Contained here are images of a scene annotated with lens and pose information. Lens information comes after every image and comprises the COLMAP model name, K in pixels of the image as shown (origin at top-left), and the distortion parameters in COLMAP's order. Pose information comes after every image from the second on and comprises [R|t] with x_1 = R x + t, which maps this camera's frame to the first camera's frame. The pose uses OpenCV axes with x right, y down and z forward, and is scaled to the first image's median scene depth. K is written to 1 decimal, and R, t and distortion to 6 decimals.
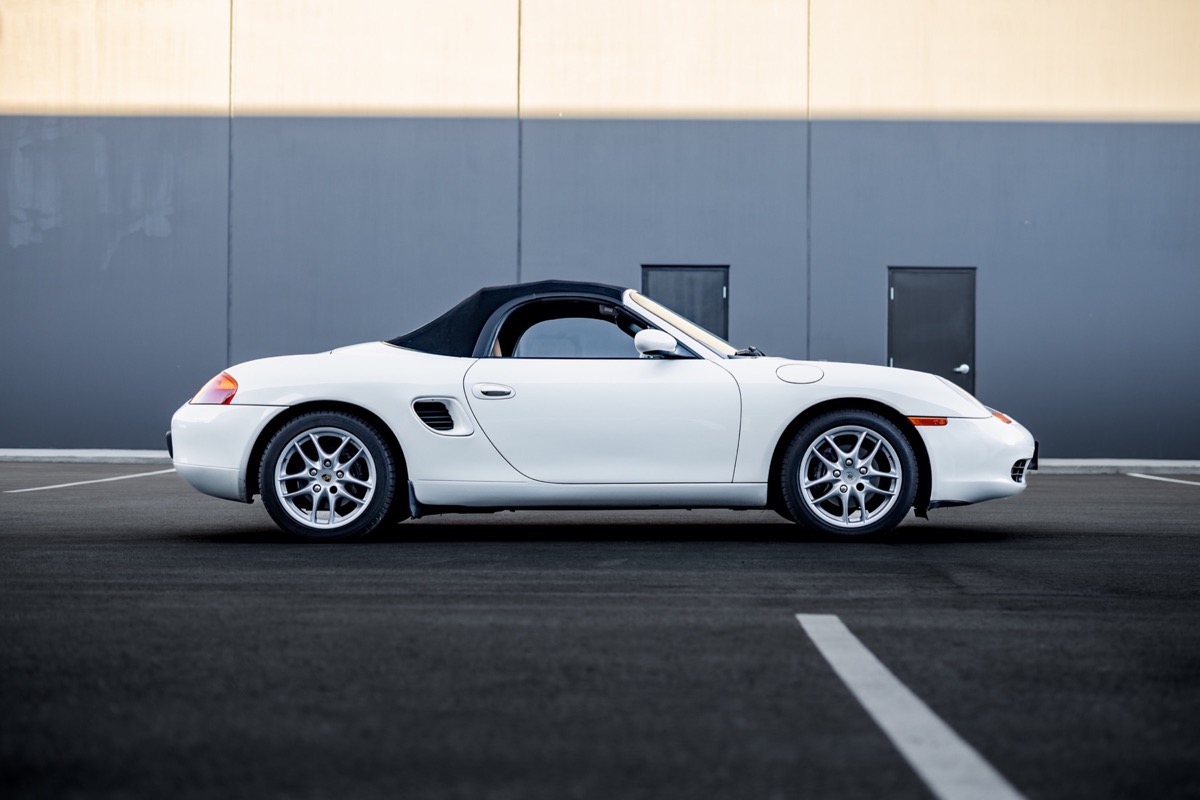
lens RADIAL K [[1727.6, 0, 600.0], [0, 1727.6, 400.0], [0, 0, 1]] dist [-0.005189, 0.012042]
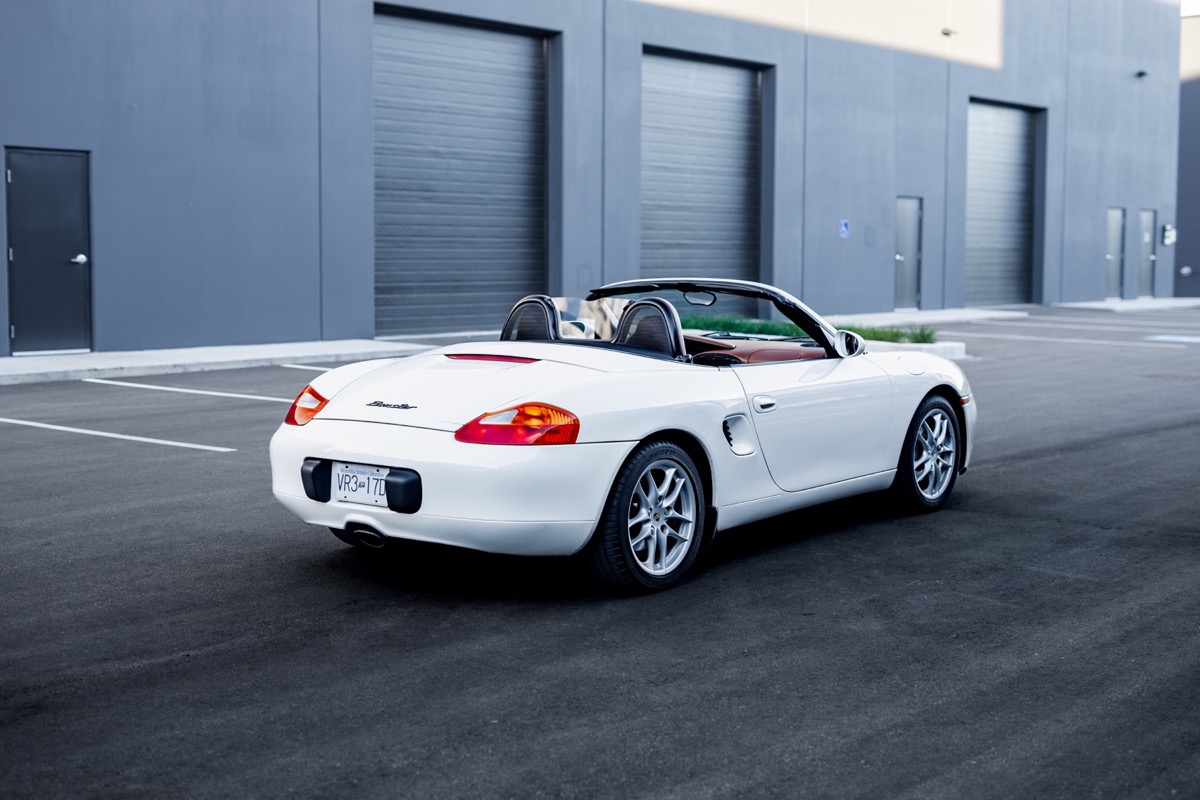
lens RADIAL K [[1680.0, 0, 600.0], [0, 1680.0, 400.0], [0, 0, 1]] dist [0.009720, 0.046623]
pose [[0.595251, -0.077527, 0.799791, -0.849221], [-0.014509, 0.994136, 0.107163, -0.104043], [-0.803409, -0.075393, 0.590635, 0.528239]]
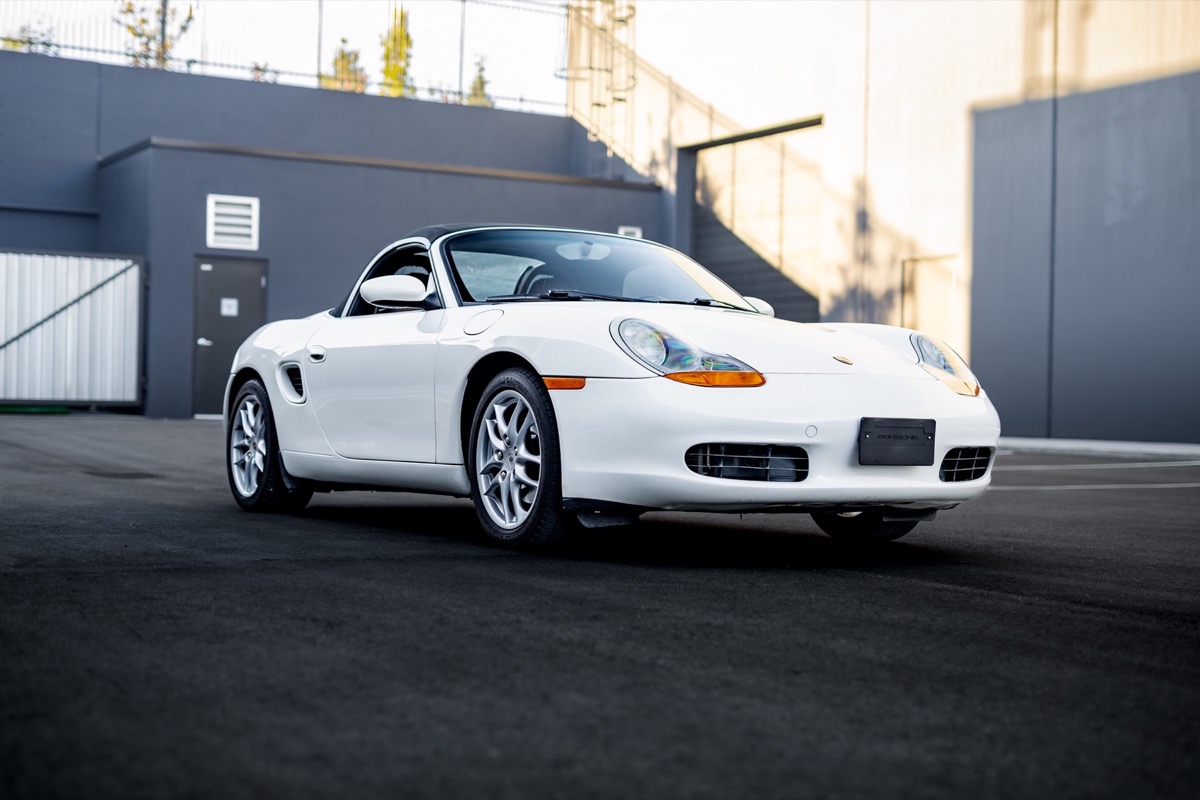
lens RADIAL K [[1761.6, 0, 600.0], [0, 1761.6, 400.0], [0, 0, 1]] dist [0.015937, 0.027982]
pose [[0.549210, -0.002373, -0.835681, 0.783847], [0.000409, 0.999997, -0.002571, 0.020837], [0.835684, 0.001070, 0.549209, 0.618795]]
